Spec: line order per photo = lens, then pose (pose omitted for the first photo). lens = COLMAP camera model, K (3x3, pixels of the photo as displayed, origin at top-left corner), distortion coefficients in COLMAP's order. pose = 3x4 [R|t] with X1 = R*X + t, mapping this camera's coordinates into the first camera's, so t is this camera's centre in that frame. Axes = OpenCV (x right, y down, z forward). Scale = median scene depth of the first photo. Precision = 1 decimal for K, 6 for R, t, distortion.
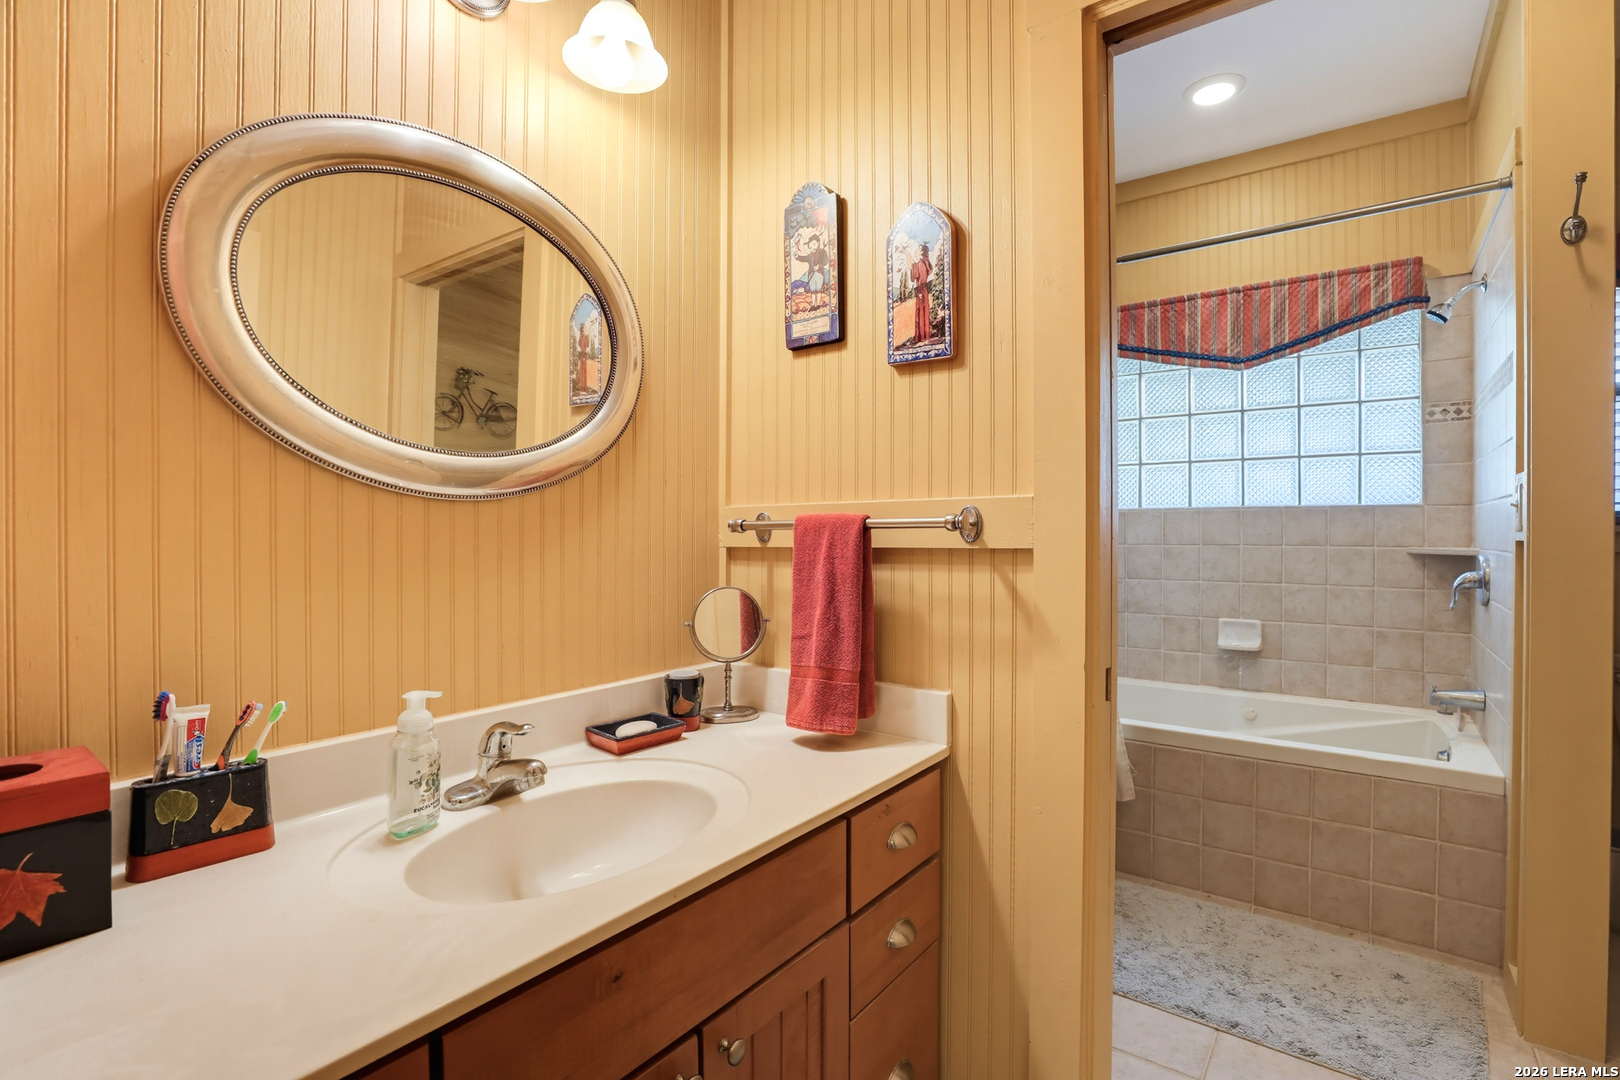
lens RADIAL K [[792.3, 0, 815.2], [0, 792.3, 529.4], [0, 0, 1]] dist [-0.051129, 0.017909]
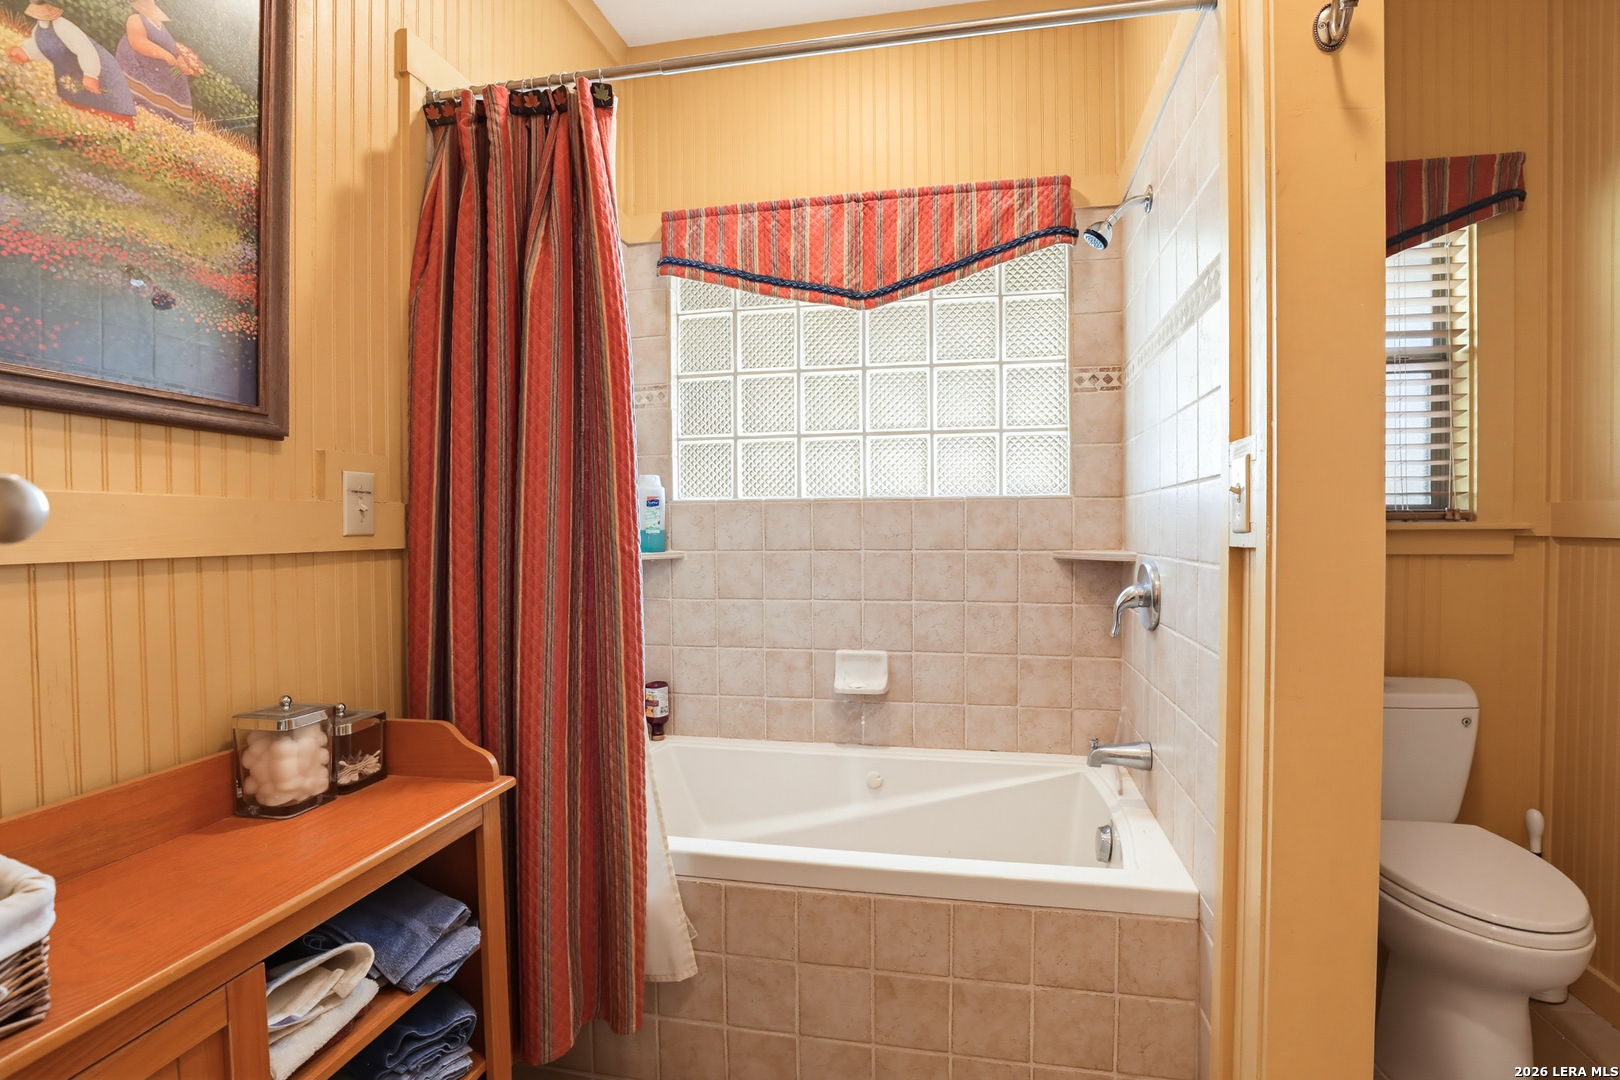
lens RADIAL K [[752.1, 0, 830.6], [0, 752.1, 516.4], [0, 0, 1]] dist [-0.044736, 0.014864]
pose [[0.913769, 0.002121, 0.406229, 0.246569], [0.003467, 0.999909, -0.013018, -0.002613], [-0.406220, 0.013303, 0.913679, 0.391366]]
